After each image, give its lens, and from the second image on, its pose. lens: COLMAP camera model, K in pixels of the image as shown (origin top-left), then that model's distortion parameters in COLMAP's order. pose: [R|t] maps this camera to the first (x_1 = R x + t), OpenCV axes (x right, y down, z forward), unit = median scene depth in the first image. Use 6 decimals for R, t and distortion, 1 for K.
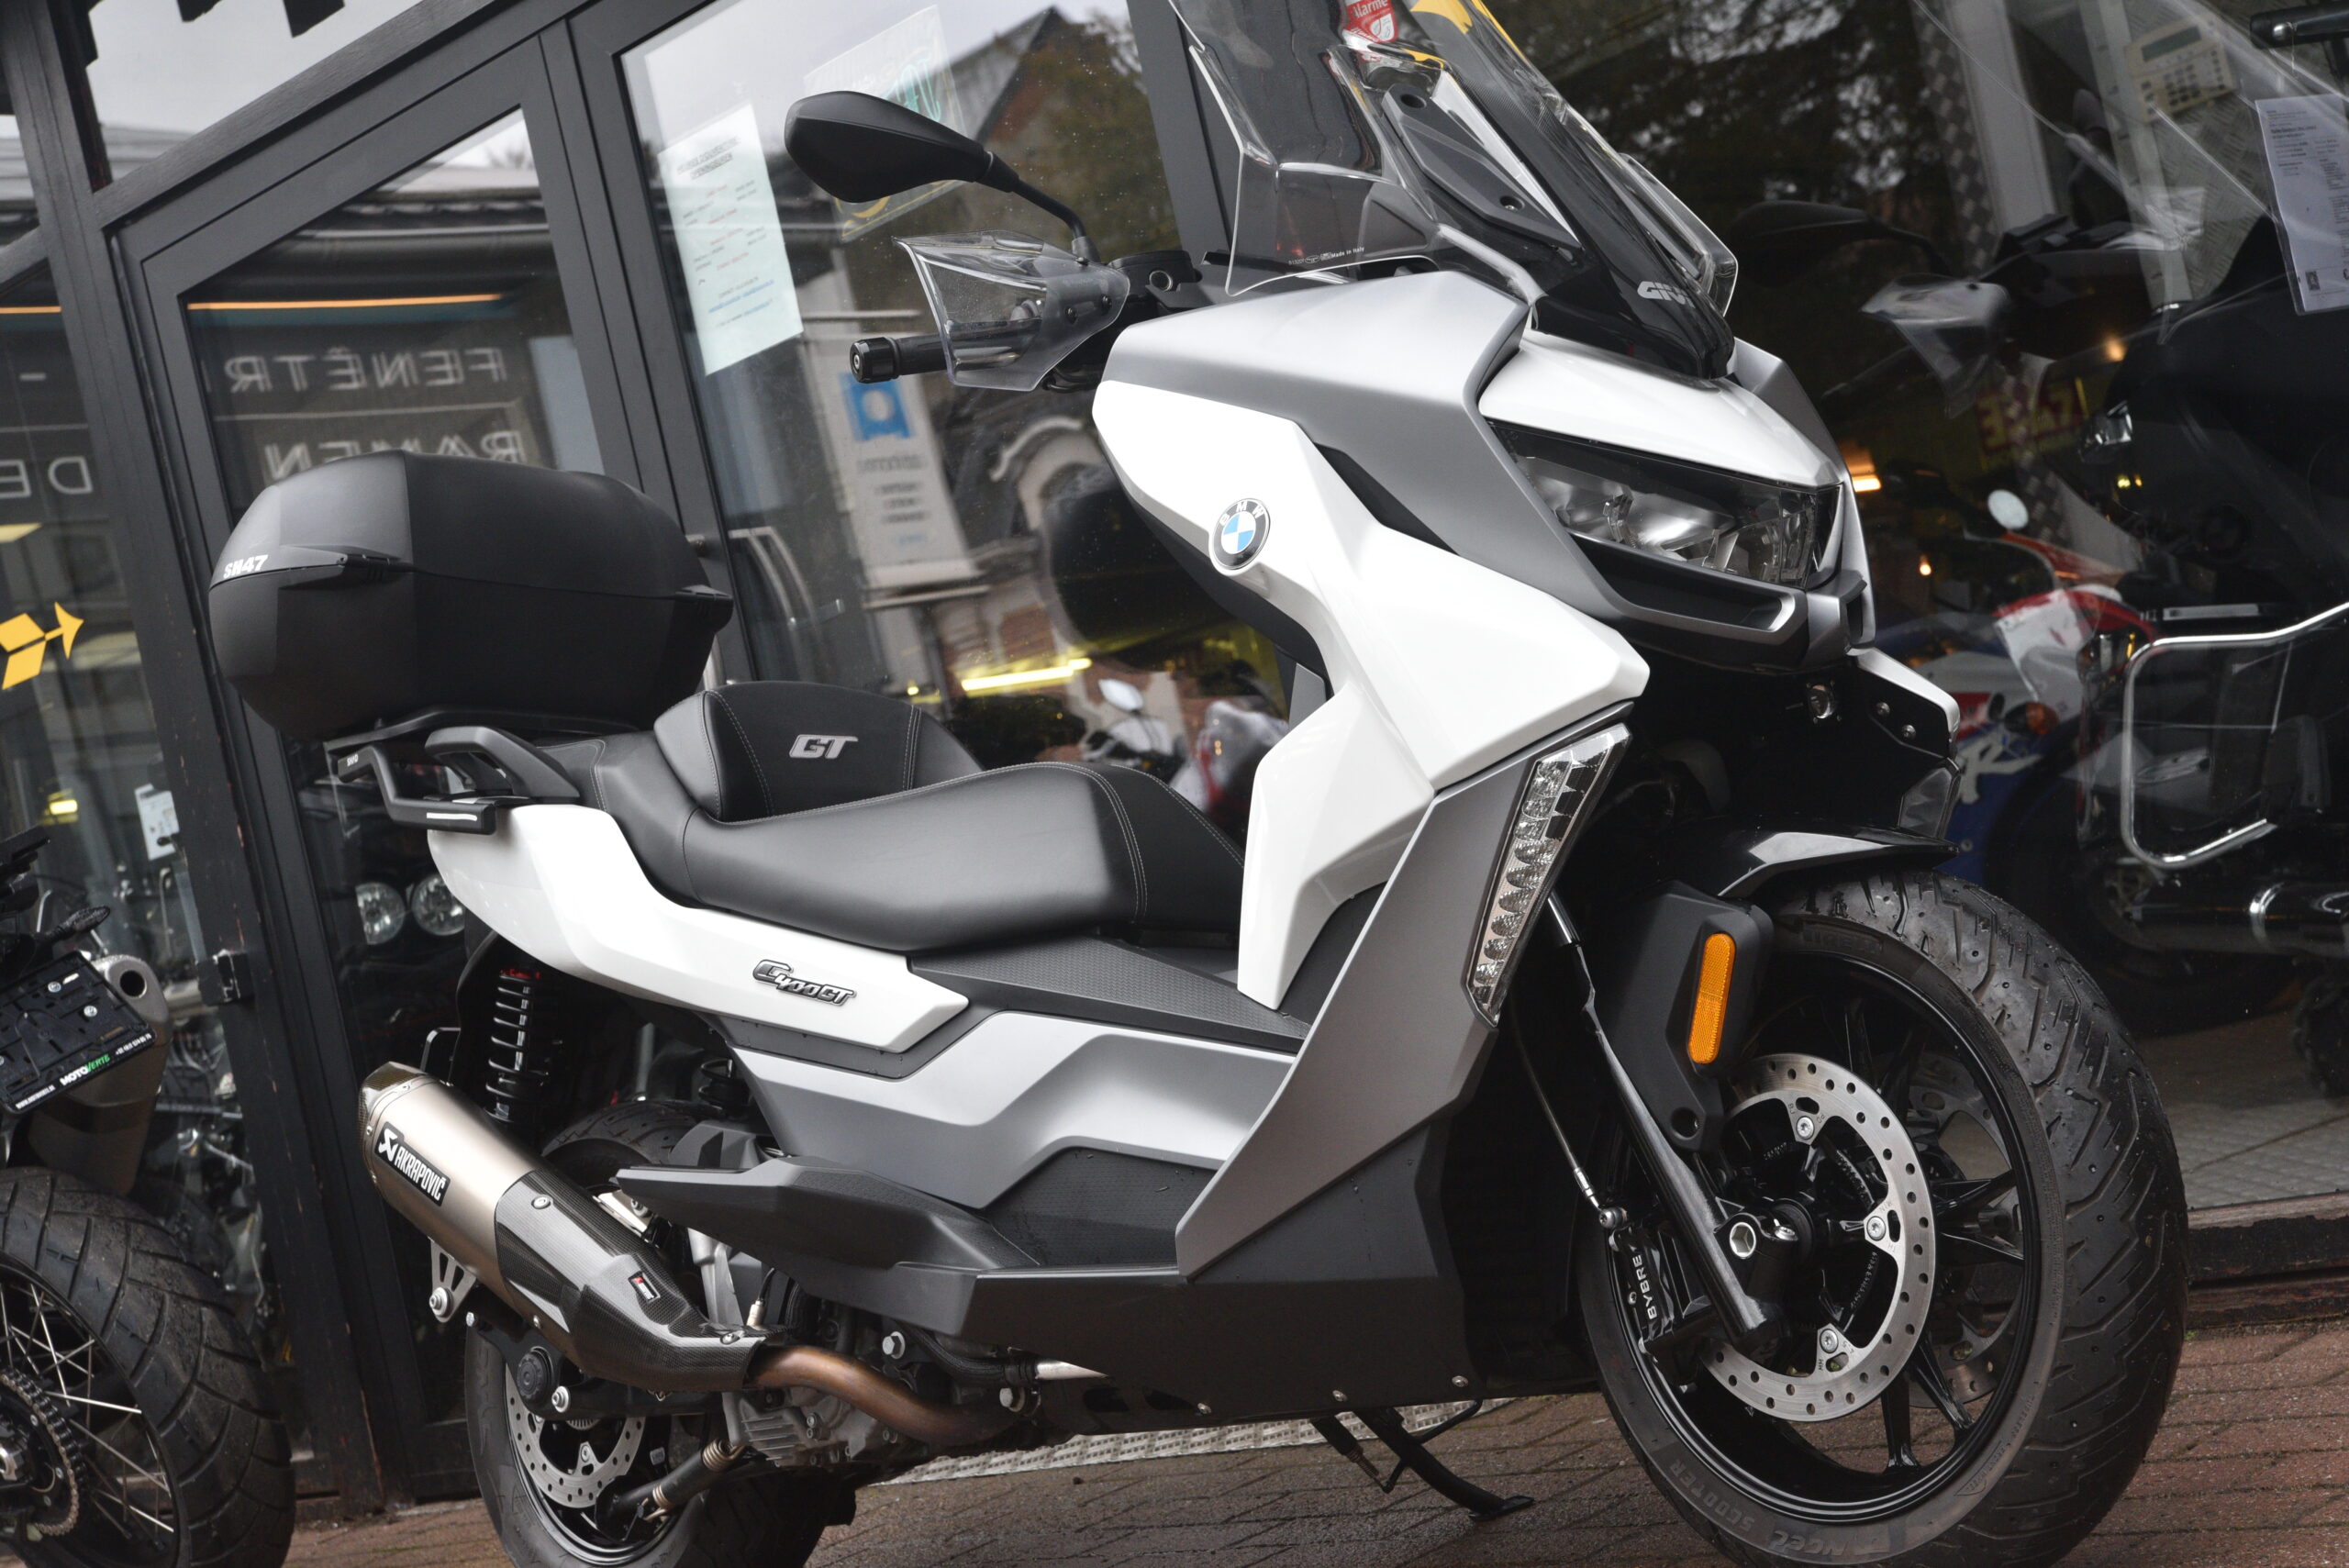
lens RADIAL K [[3817.9, 0, 1174.5], [0, 3817.9, 784.0], [0, 0, 1]] dist [0.092213, 0.023428]
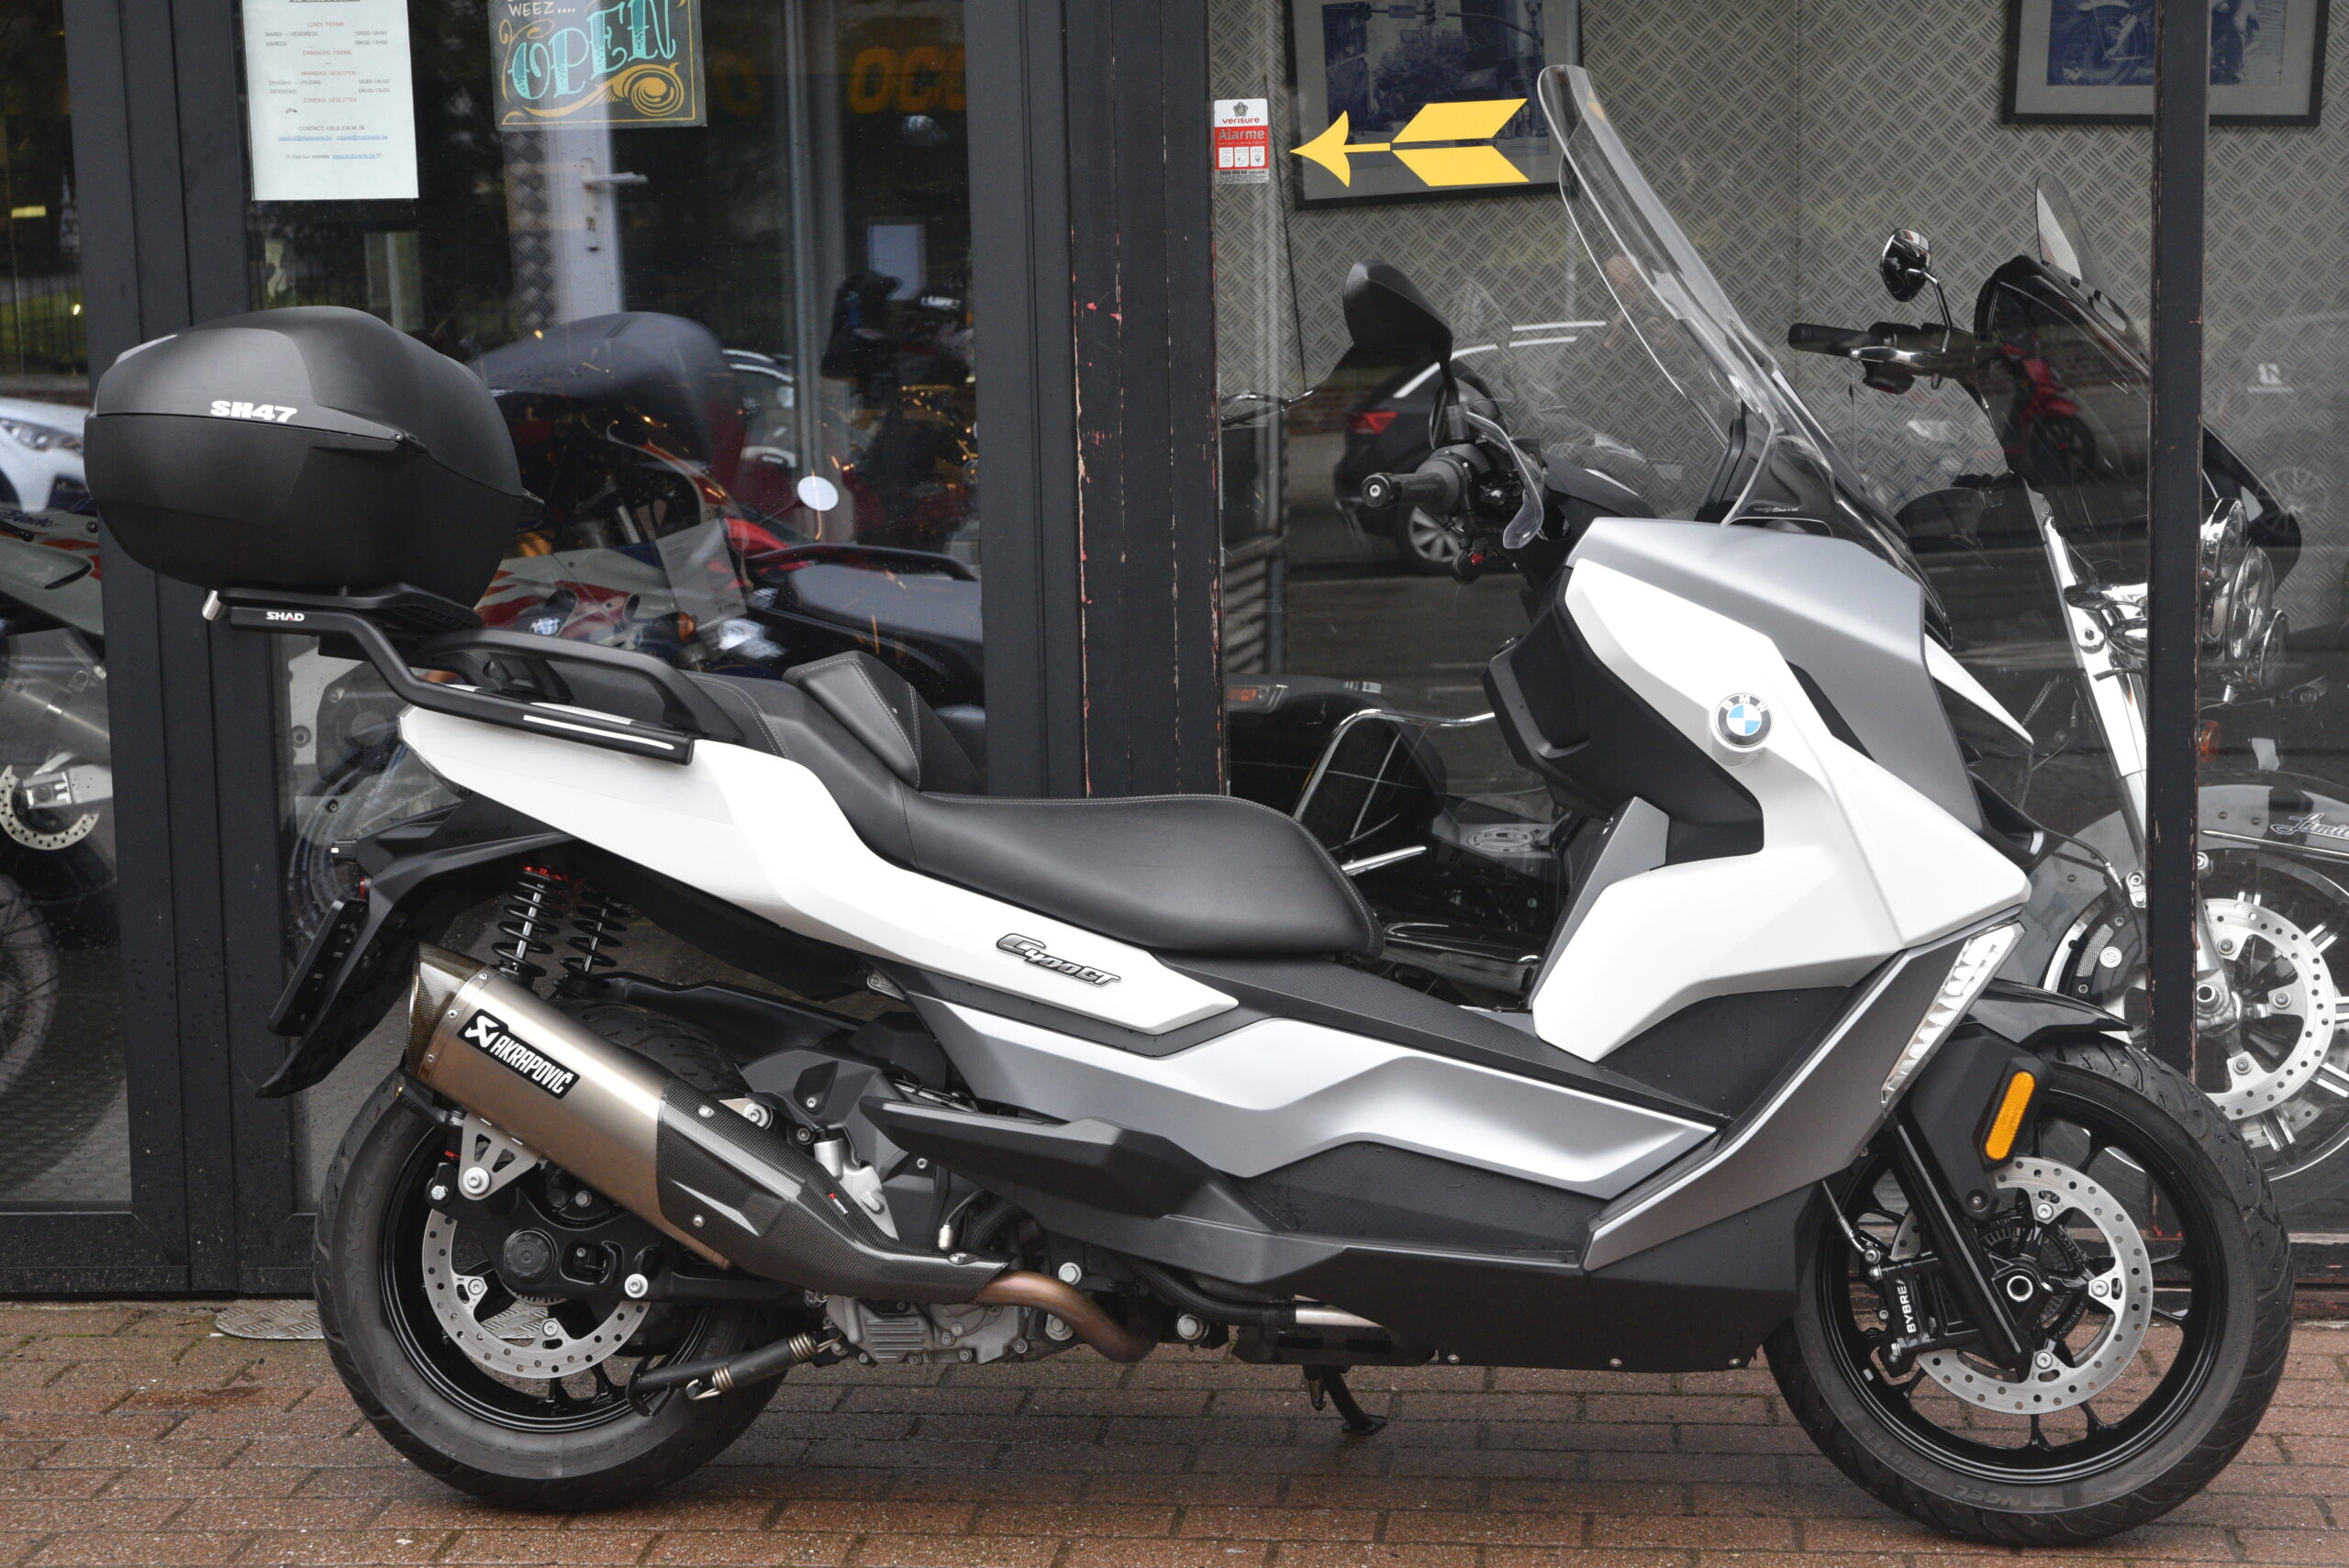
lens RADIAL K [[4132.0, 0, 1174.5], [0, 4132.0, 784.0], [0, 0, 1]] dist [0.147933, -0.061479]
pose [[0.754380, 0.134626, 0.642485, -0.951218], [-0.180732, 0.983513, 0.006123, -0.015813], [-0.631069, -0.120736, 0.766274, 0.026983]]
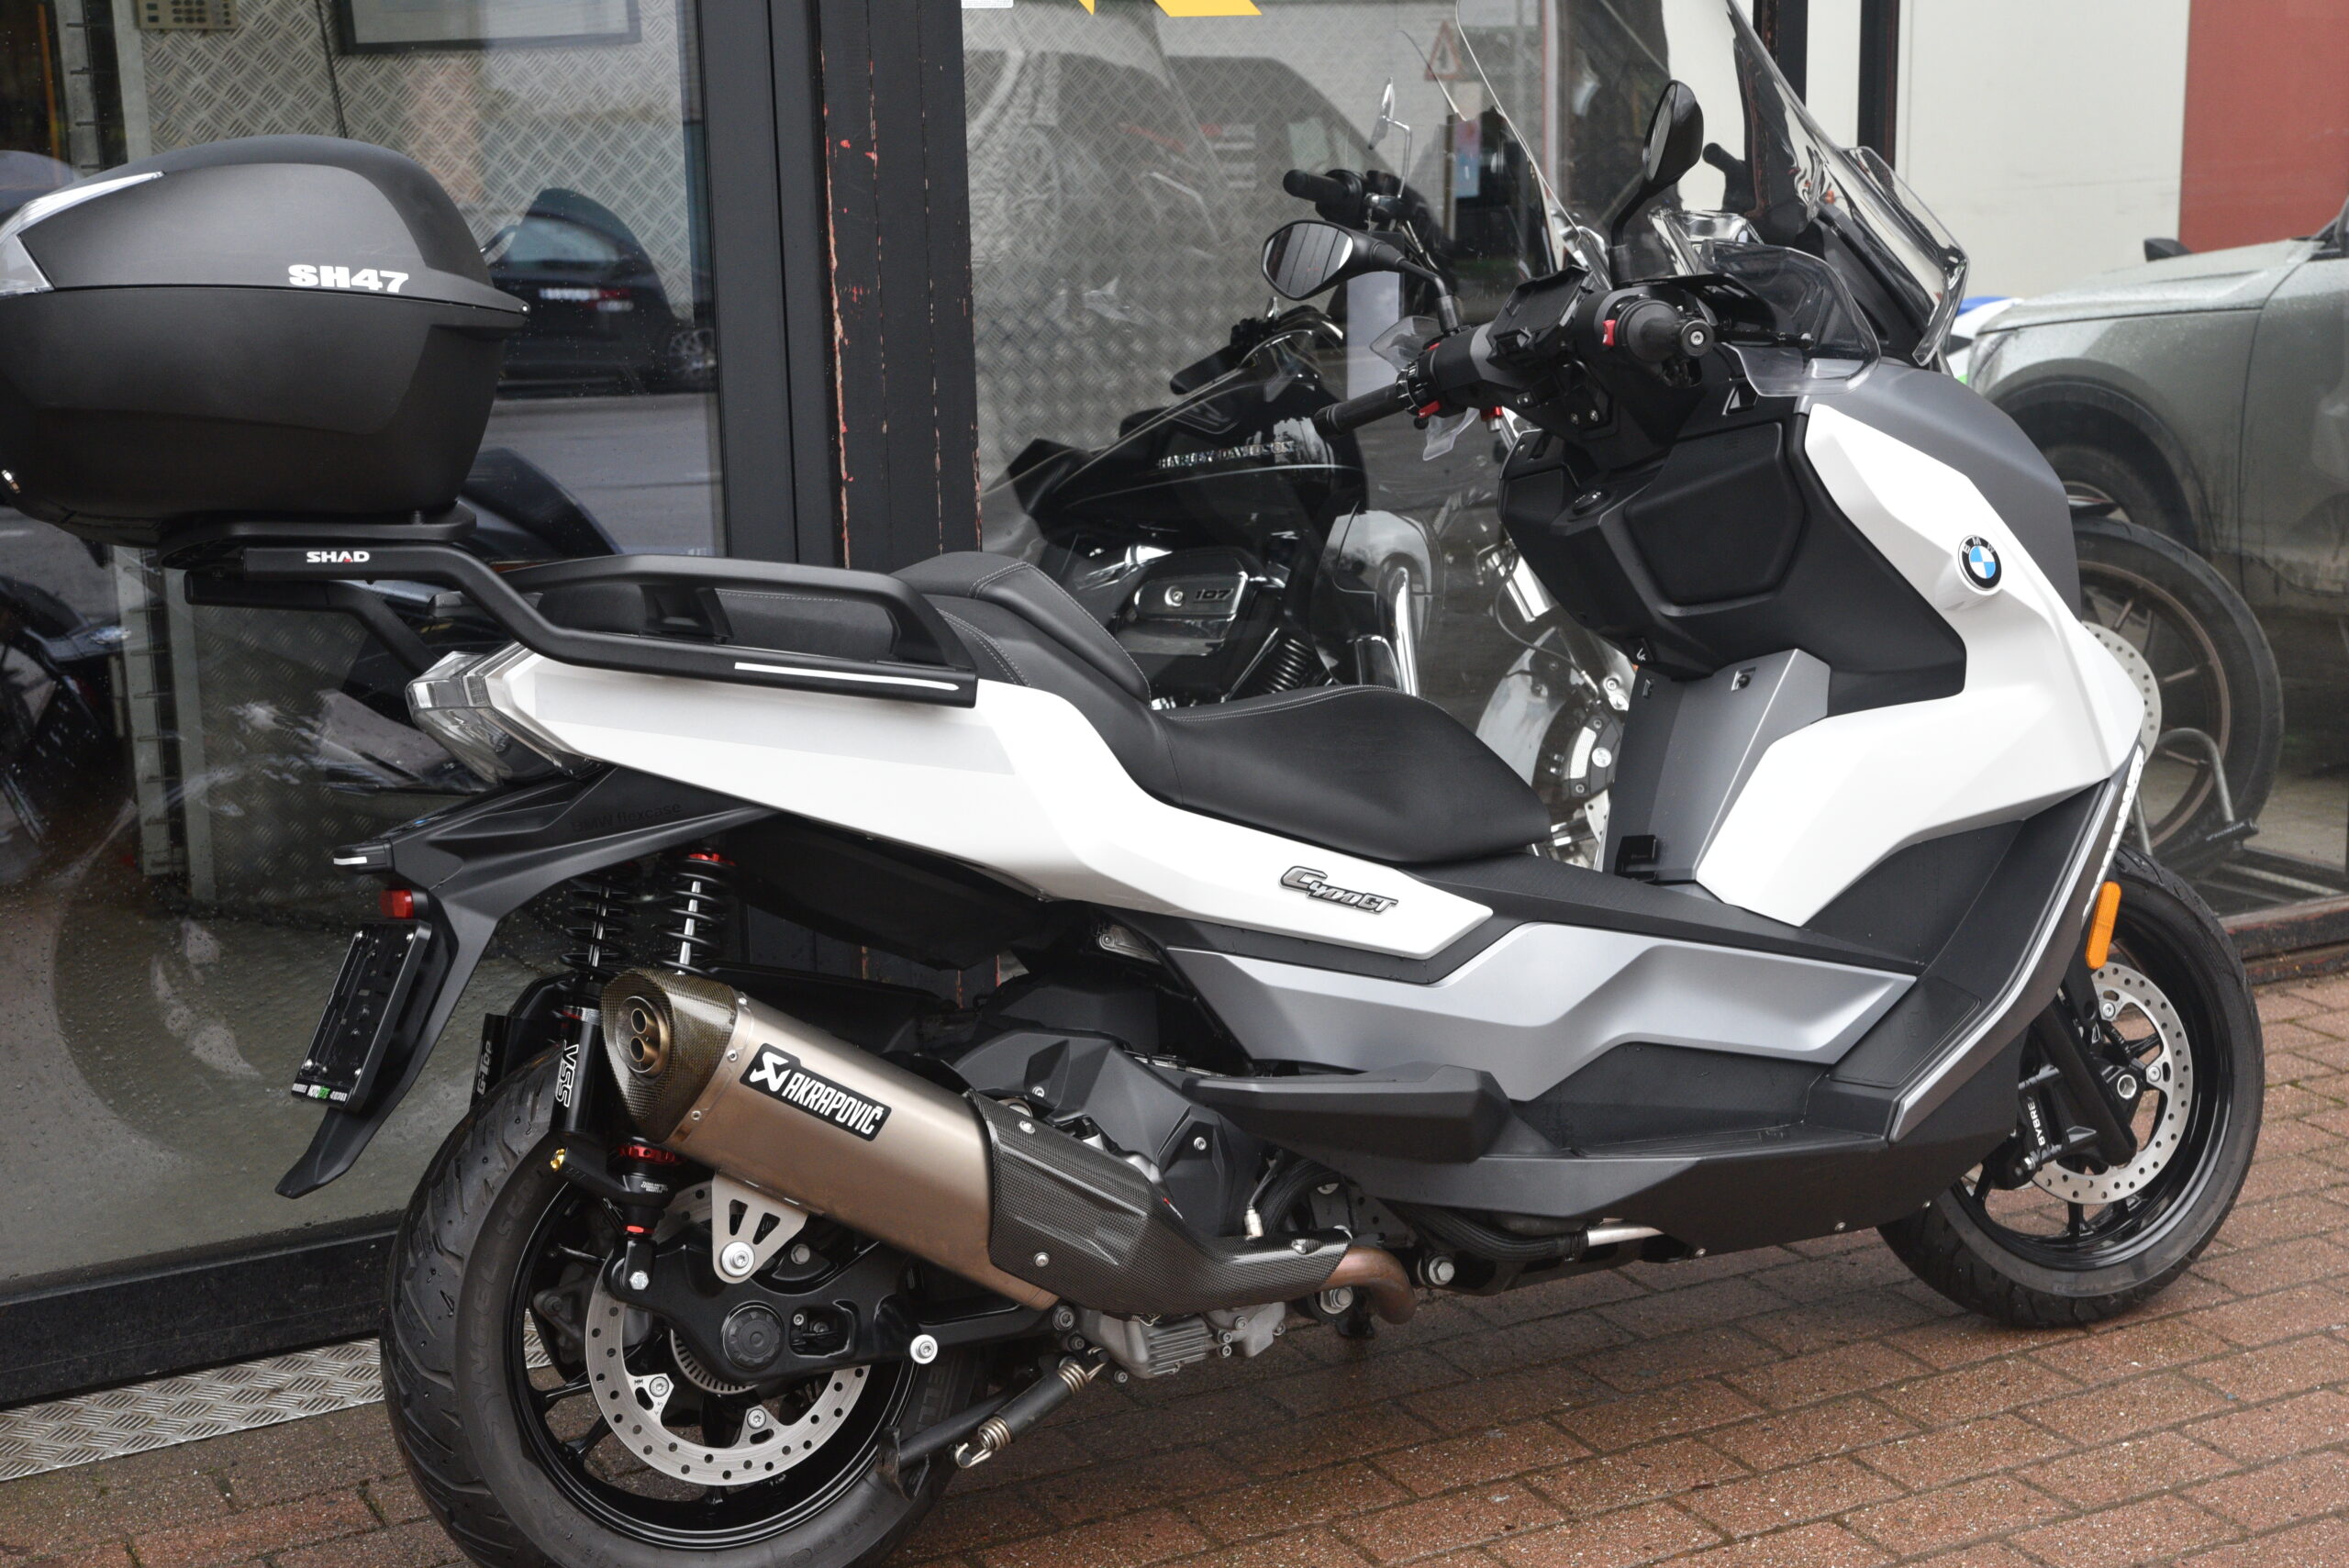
lens RADIAL K [[3301.2, 0, 1174.5], [0, 3301.2, 784.0], [0, 0, 1]] dist [0.046112, 0.027523]
pose [[0.259091, 0.033604, 0.965268, -1.028527], [-0.083465, 0.996435, -0.012286, 0.041143], [-0.962240, -0.077383, 0.260972, 0.879990]]
